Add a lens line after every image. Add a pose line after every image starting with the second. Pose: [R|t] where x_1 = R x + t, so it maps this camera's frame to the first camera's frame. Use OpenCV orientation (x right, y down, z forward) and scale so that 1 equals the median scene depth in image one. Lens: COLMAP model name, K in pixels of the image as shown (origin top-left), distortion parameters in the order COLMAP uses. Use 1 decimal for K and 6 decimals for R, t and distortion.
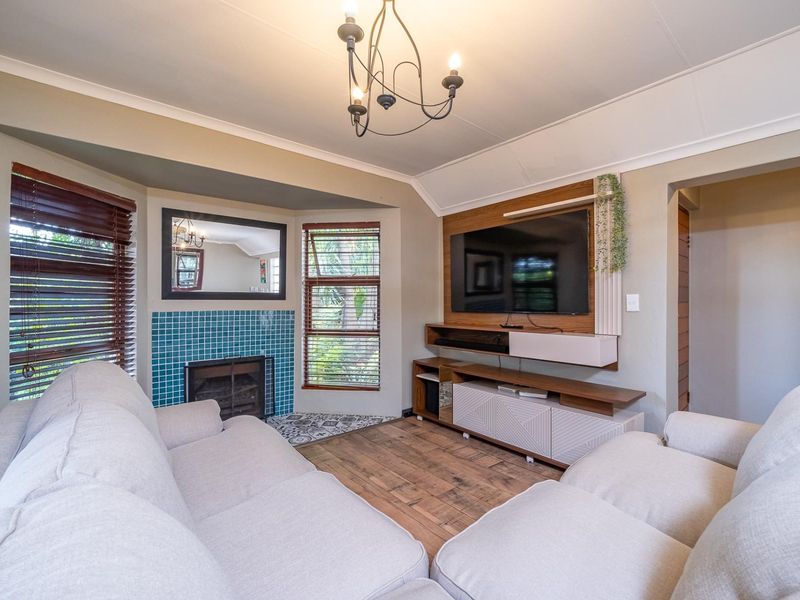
lens RADIAL K [[357.2, 0, 405.1], [0, 357.2, 302.0], [0, 0, 1]] dist [0.003149, 0.000257]
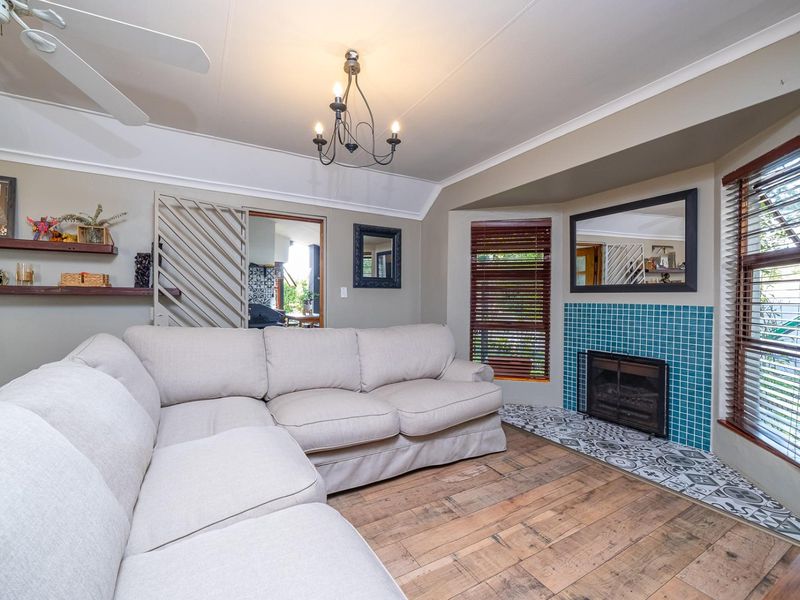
lens RADIAL K [[357.2, 0, 400.8], [0, 357.2, 305.6], [0, 0, 1]] dist [0.003149, 0.000257]
pose [[-0.168721, 0.021990, -0.985419, 0.544217], [-0.005143, 0.999718, 0.023190, 0.010024], [0.985650, 0.008980, -0.168560, 0.588131]]
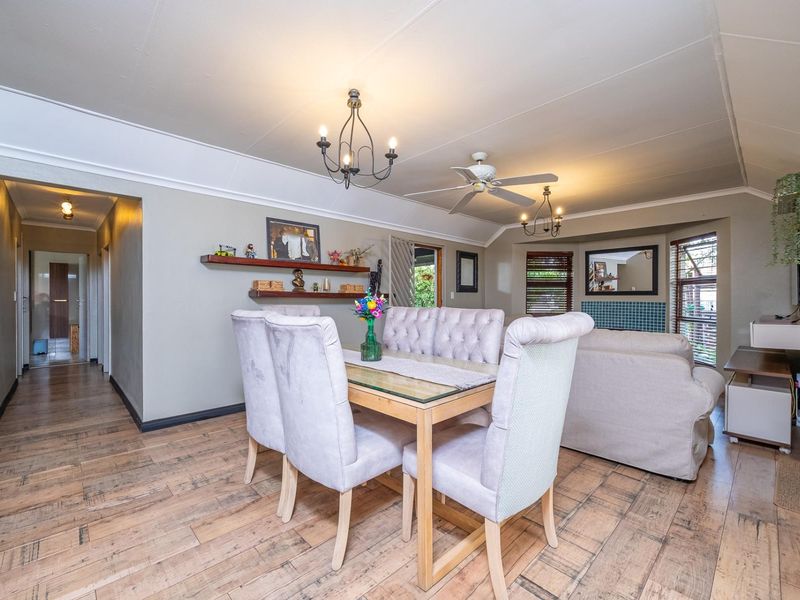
lens RADIAL K [[357.2, 0, 403.3], [0, 357.2, 291.4], [0, 0, 1]] dist [0.003149, 0.000257]
pose [[0.079883, -0.015557, -0.996683, 1.201878], [-0.001481, 0.999875, -0.015726, 0.003945], [0.996803, 0.002733, 0.079850, -0.207800]]
